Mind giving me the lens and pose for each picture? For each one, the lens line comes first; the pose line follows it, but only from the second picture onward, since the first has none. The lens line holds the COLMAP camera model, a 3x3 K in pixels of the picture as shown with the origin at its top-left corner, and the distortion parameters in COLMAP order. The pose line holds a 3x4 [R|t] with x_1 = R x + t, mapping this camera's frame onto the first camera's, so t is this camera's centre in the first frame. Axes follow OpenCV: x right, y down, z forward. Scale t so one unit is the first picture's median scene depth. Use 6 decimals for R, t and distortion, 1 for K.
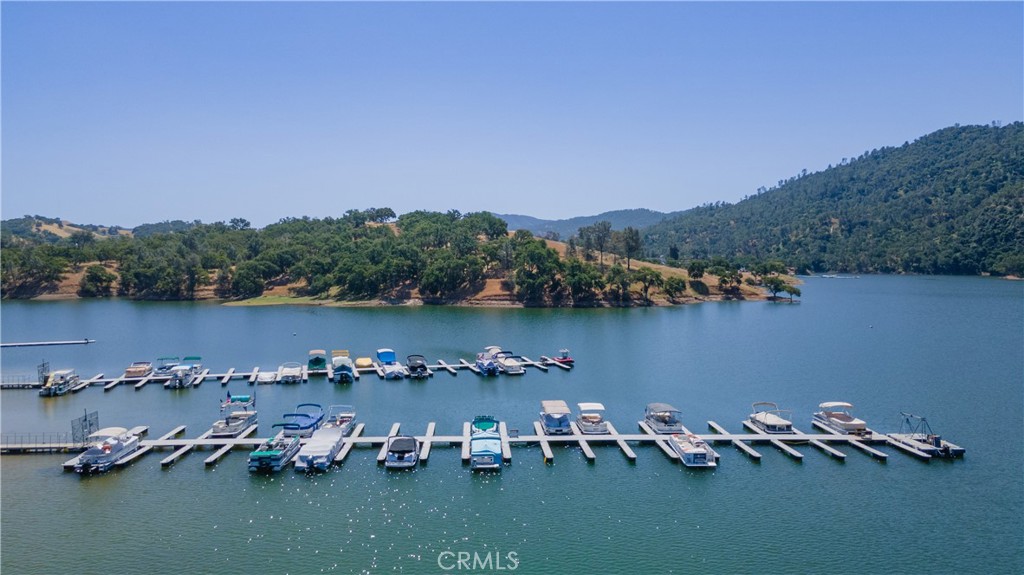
lens RADIAL K [[721.3, 0, 509.7], [0, 721.3, 285.7], [0, 0, 1]] dist [0.029056, 0.001539]
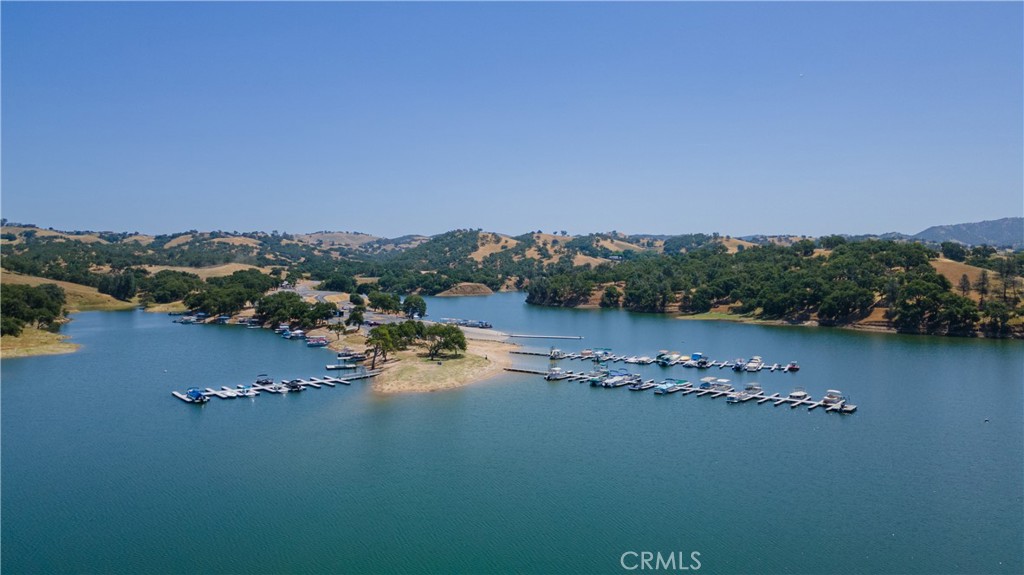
lens RADIAL K [[740.1, 0, 512.0], [0, 740.1, 287.5], [0, 0, 1]] dist [0.046079, -0.000271]
pose [[0.766049, 0.021966, -0.642407, 0.279705], [-0.022486, 0.999720, 0.007369, -0.034938], [0.642389, 0.008800, 0.766328, -0.326120]]
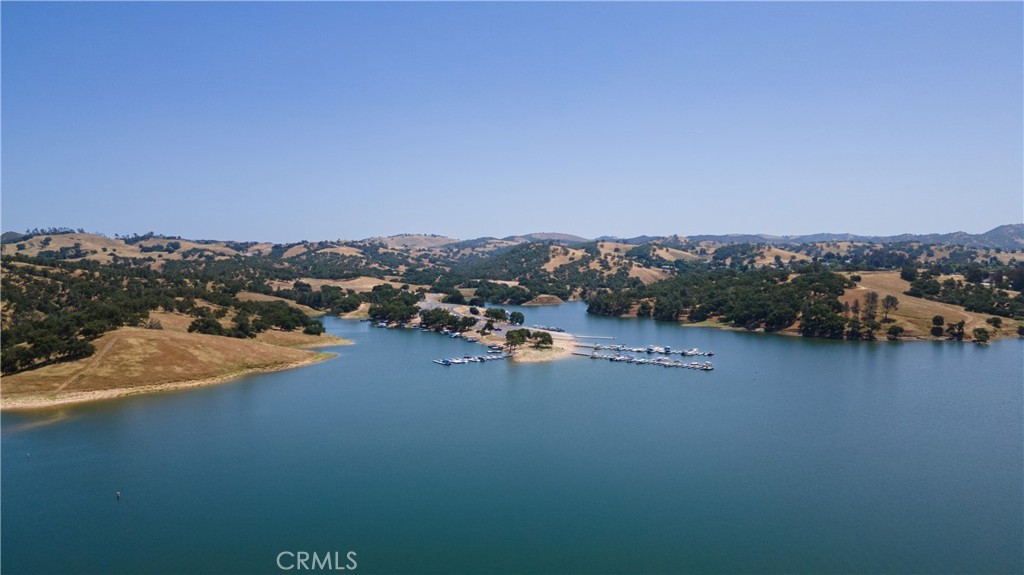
lens RADIAL K [[740.1, 0, 512.0], [0, 740.1, 287.5], [0, 0, 1]] dist [0.046079, -0.000271]
pose [[0.704381, 0.025866, -0.709351, 0.802149], [-0.021068, 0.999657, 0.015530, -0.106572], [0.709509, 0.004005, 0.704685, -0.937081]]
